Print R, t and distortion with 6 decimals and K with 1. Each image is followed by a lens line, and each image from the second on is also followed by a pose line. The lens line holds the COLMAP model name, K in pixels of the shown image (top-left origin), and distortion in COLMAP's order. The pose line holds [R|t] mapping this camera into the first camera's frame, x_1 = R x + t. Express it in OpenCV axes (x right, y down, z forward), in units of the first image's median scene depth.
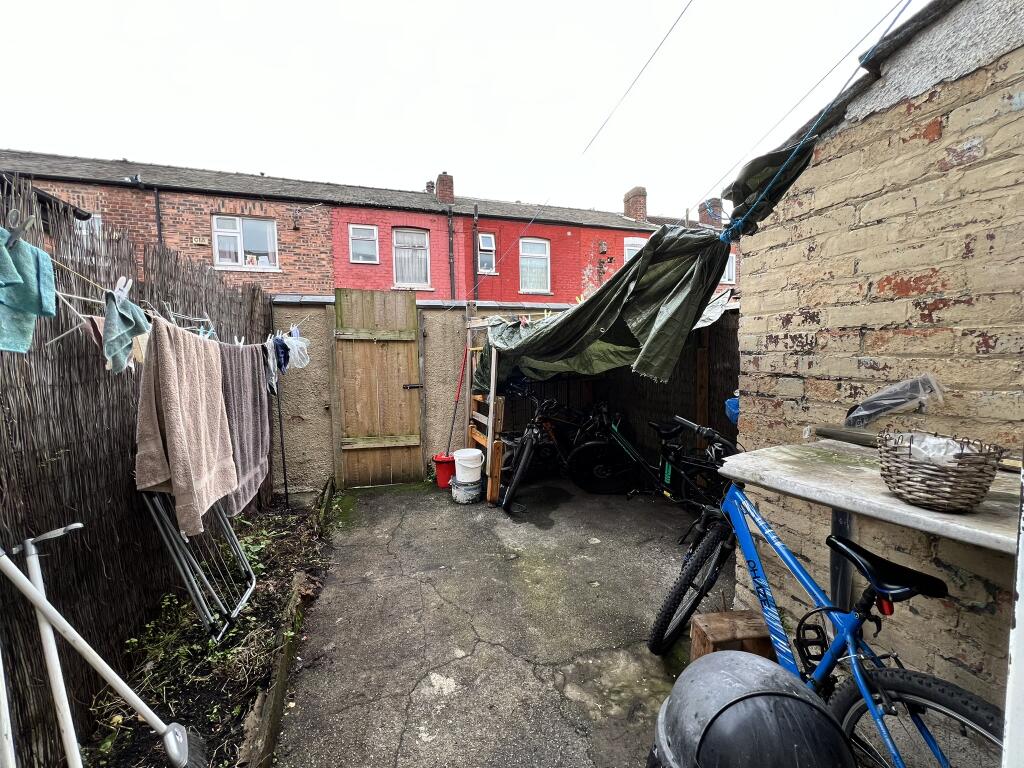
lens RADIAL K [[410.9, 0, 510.5], [0, 410.9, 380.2], [0, 0, 1]] dist [-0.001928, 0.000185]
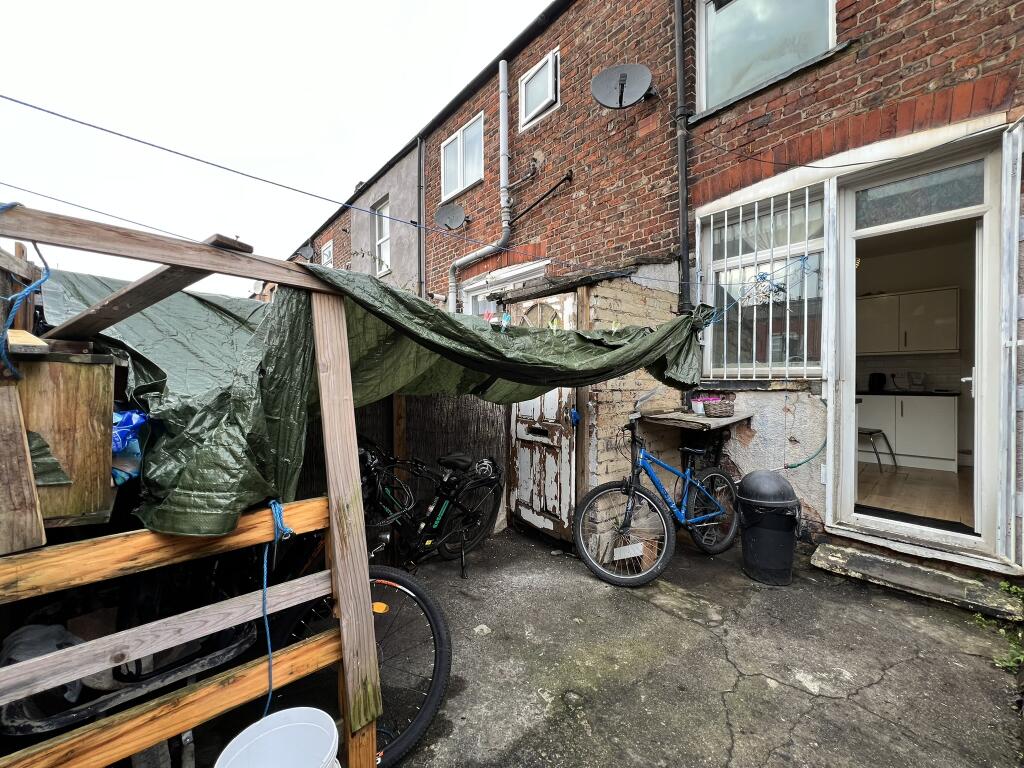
lens RADIAL K [[410.9, 0, 510.5], [0, 410.9, 380.2], [0, 0, 1]] dist [-0.001928, 0.000185]
pose [[-0.373876, 0.016378, 0.927334, -0.822569], [0.070141, 0.997480, 0.010662, -0.100992], [-0.924823, 0.069031, -0.374082, 1.932758]]
